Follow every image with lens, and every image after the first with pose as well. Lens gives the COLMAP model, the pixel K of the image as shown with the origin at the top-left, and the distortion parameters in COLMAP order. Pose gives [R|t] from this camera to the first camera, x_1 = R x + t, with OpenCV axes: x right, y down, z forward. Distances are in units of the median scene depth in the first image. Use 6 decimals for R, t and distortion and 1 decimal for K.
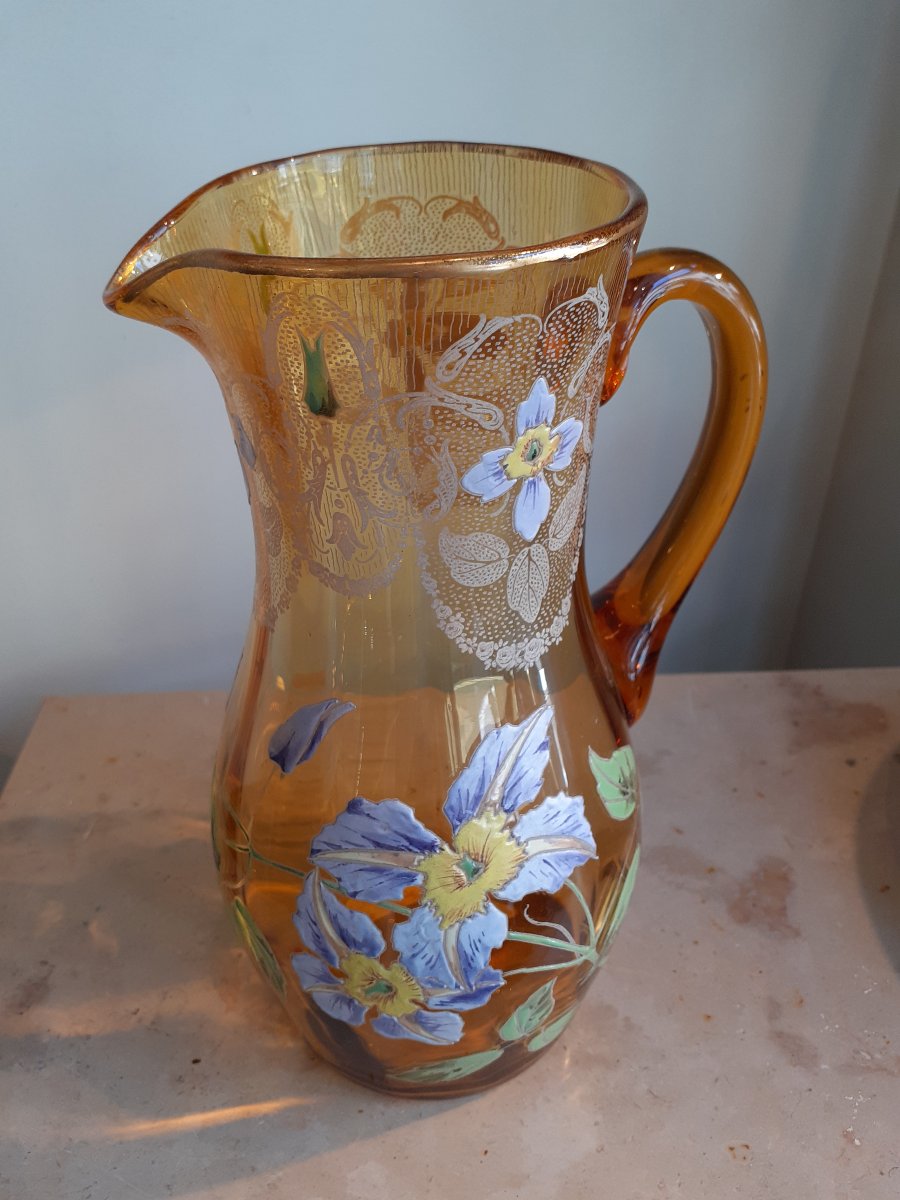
lens RADIAL K [[979.7, 0, 450.0], [0, 979.7, 600.0], [0, 0, 1]] dist [0.096895, -0.005760]
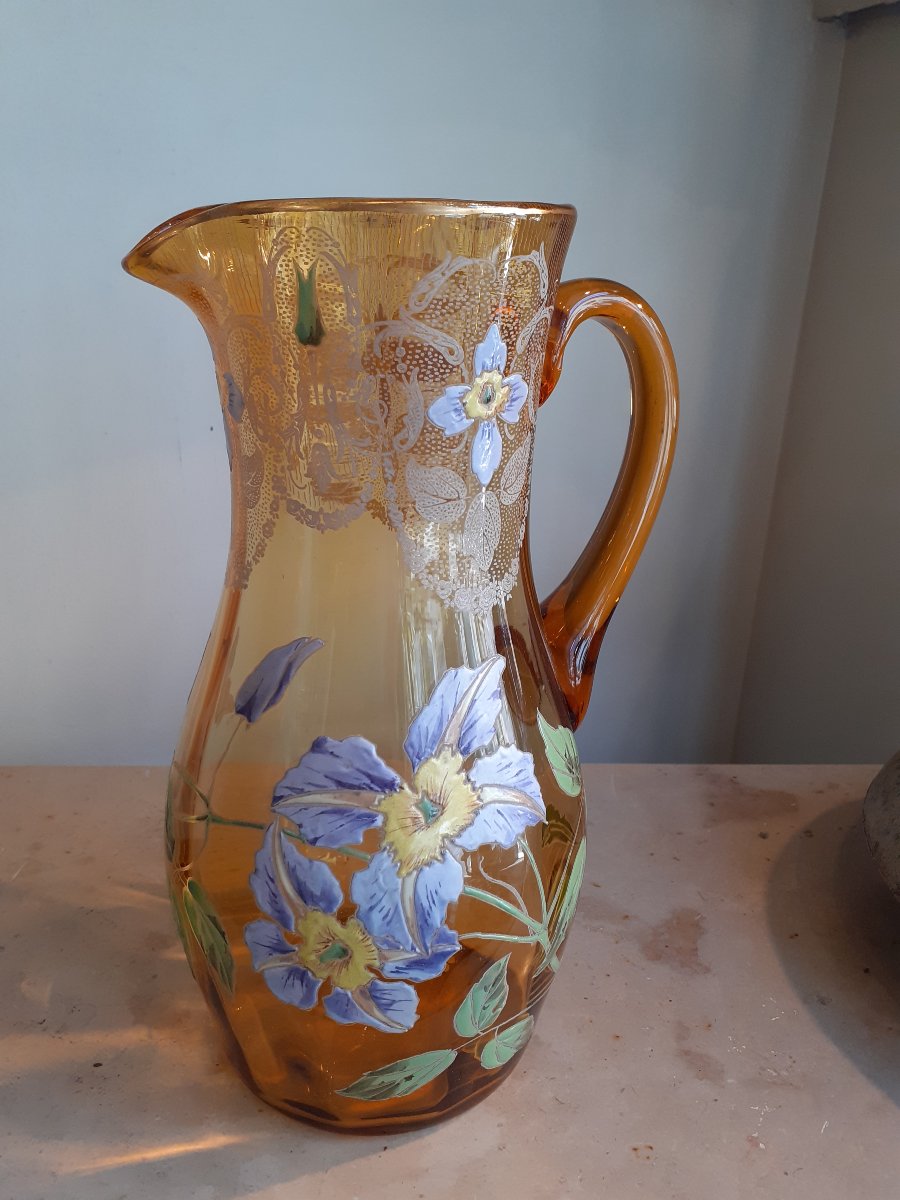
lens RADIAL K [[979.7, 0, 450.0], [0, 979.7, 600.0], [0, 0, 1]] dist [0.096895, -0.005760]
pose [[0.997087, 0.013264, 0.075111, -0.037844], [0.005402, 0.970012, -0.242999, 0.310971], [-0.076082, 0.242697, 0.967114, -0.058569]]
